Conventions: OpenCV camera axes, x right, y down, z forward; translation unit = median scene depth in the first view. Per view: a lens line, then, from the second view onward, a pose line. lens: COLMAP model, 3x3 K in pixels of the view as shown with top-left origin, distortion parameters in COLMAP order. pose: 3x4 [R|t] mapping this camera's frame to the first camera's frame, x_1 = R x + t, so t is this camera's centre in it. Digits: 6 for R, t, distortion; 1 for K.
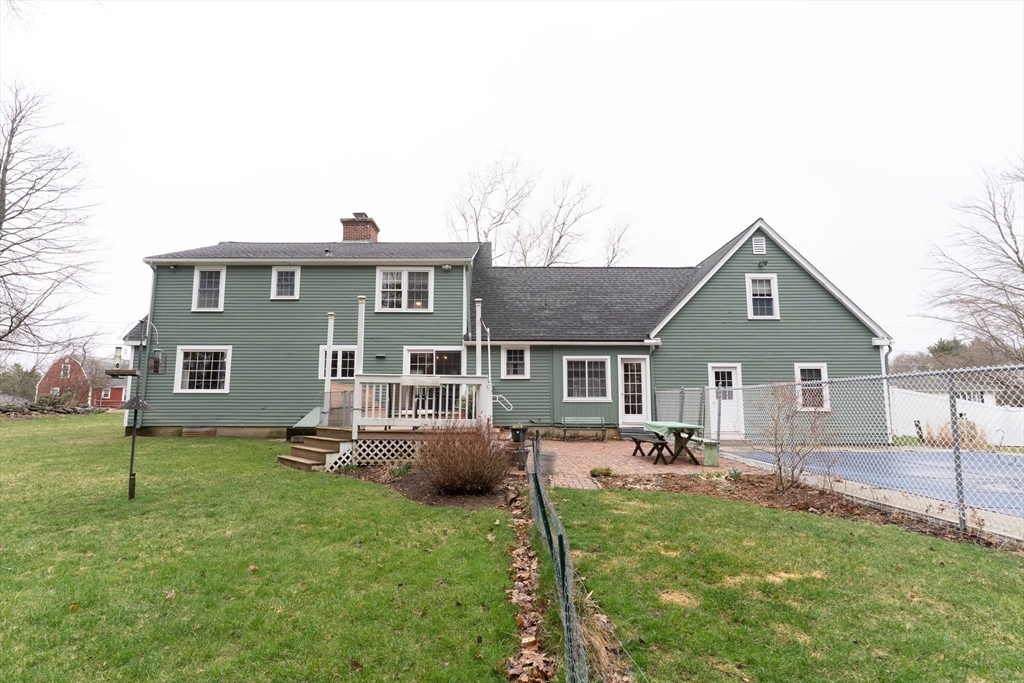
lens RADIAL K [[498.5, 0, 512.0], [0, 498.5, 341.5], [0, 0, 1]] dist [0.000230, 0.000554]
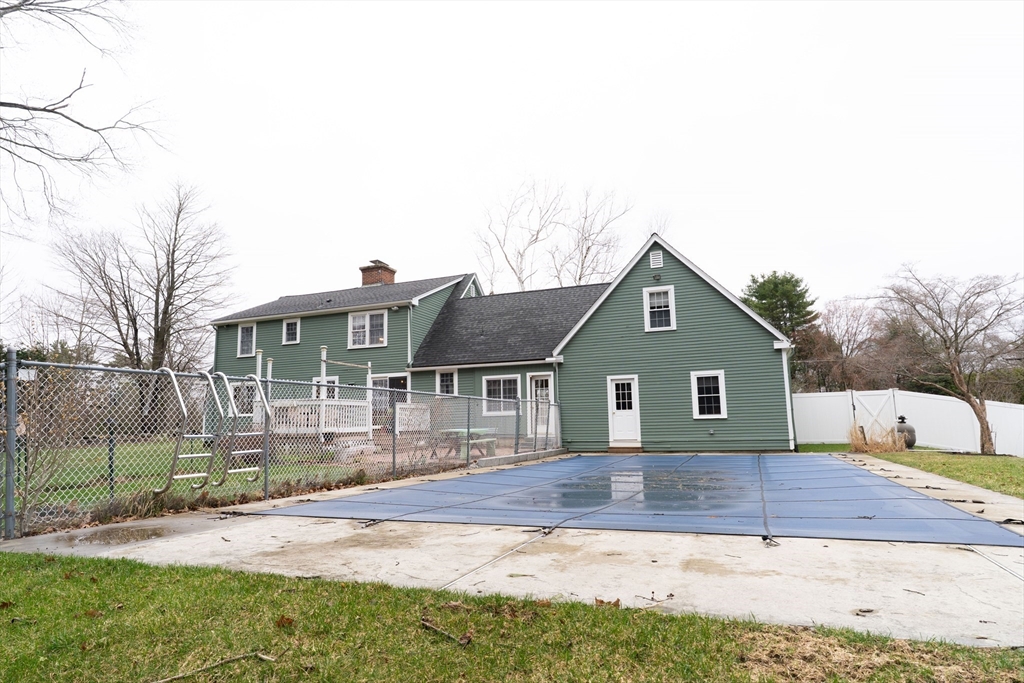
lens RADIAL K [[609.0, 0, 512.0], [0, 609.0, 341.5], [0, 0, 1]] dist [-0.003980, -0.000557]
pose [[0.928272, -0.071685, -0.364928, 0.677398], [0.064703, 0.997412, -0.031341, -0.002772], [0.366230, 0.005481, 0.930508, -0.285250]]
